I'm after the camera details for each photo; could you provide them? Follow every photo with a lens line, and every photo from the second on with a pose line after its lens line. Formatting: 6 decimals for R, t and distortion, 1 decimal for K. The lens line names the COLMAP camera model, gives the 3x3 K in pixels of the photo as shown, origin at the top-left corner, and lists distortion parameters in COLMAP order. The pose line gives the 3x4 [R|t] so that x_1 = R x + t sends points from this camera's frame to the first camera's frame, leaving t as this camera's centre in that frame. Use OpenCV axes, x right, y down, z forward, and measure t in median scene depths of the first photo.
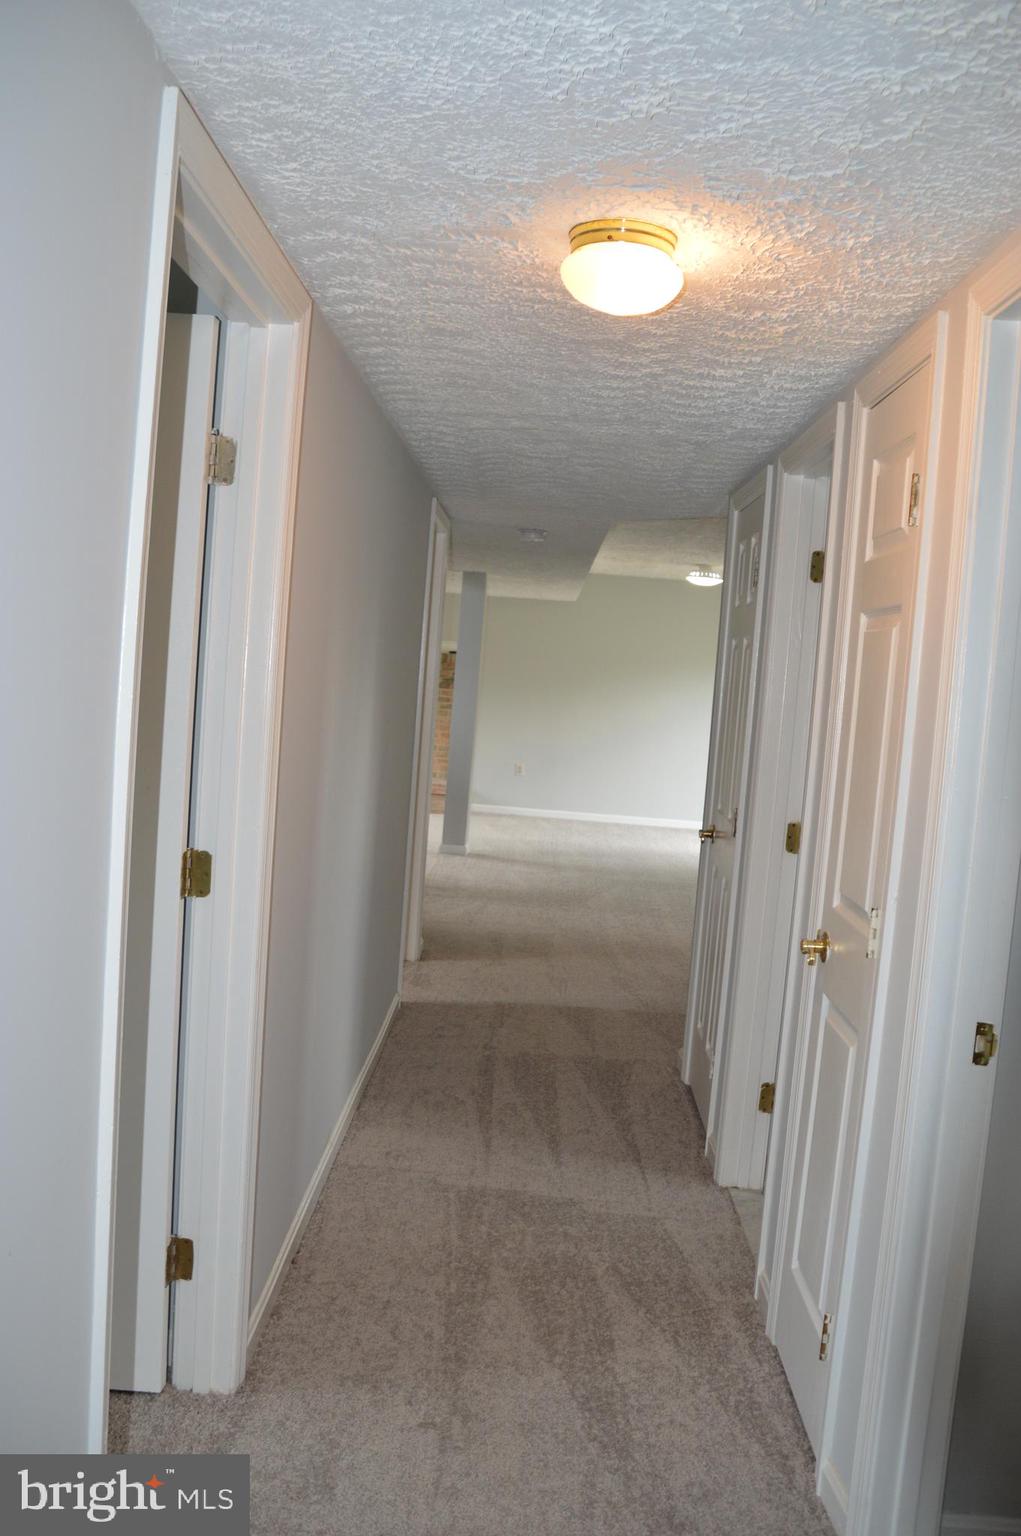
lens RADIAL K [[1271.4, 0, 510.5], [0, 1271.4, 768.0], [0, 0, 1]] dist [-0.132143, 0.104048]
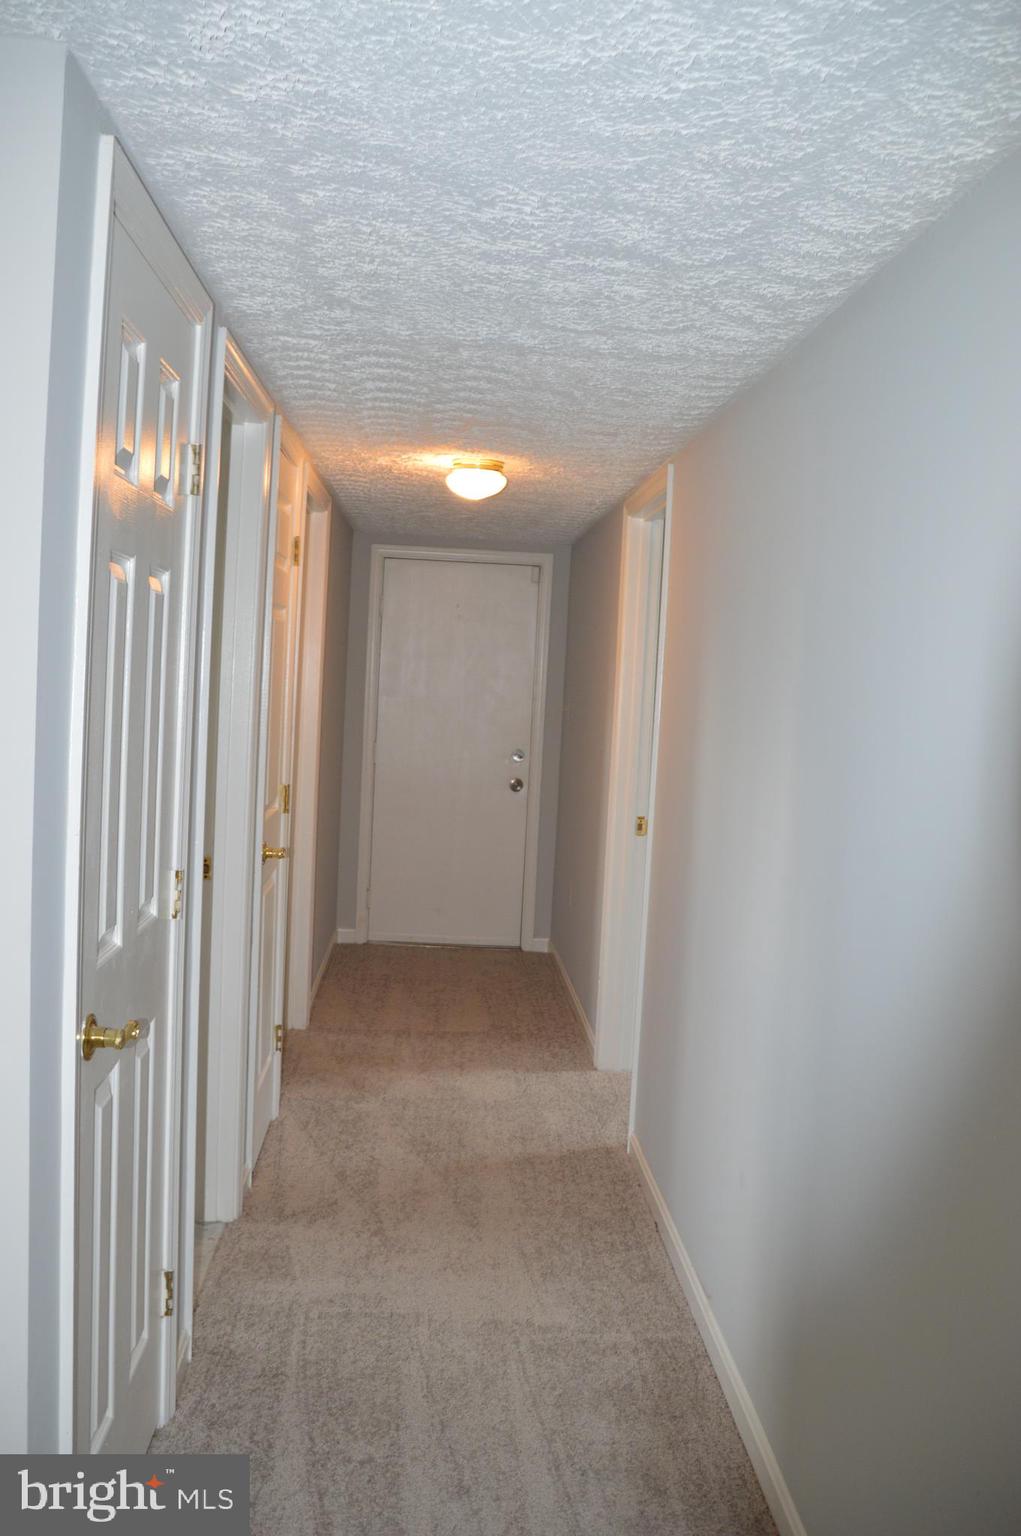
lens RADIAL K [[1271.4, 0, 510.5], [0, 1271.4, 768.0], [0, 0, 1]] dist [-0.132143, 0.104048]
pose [[0.997515, -0.017917, 0.068137, -0.003104], [0.017320, 0.999806, 0.009349, 0.011413], [-0.068291, -0.008145, 0.997632, -0.223786]]
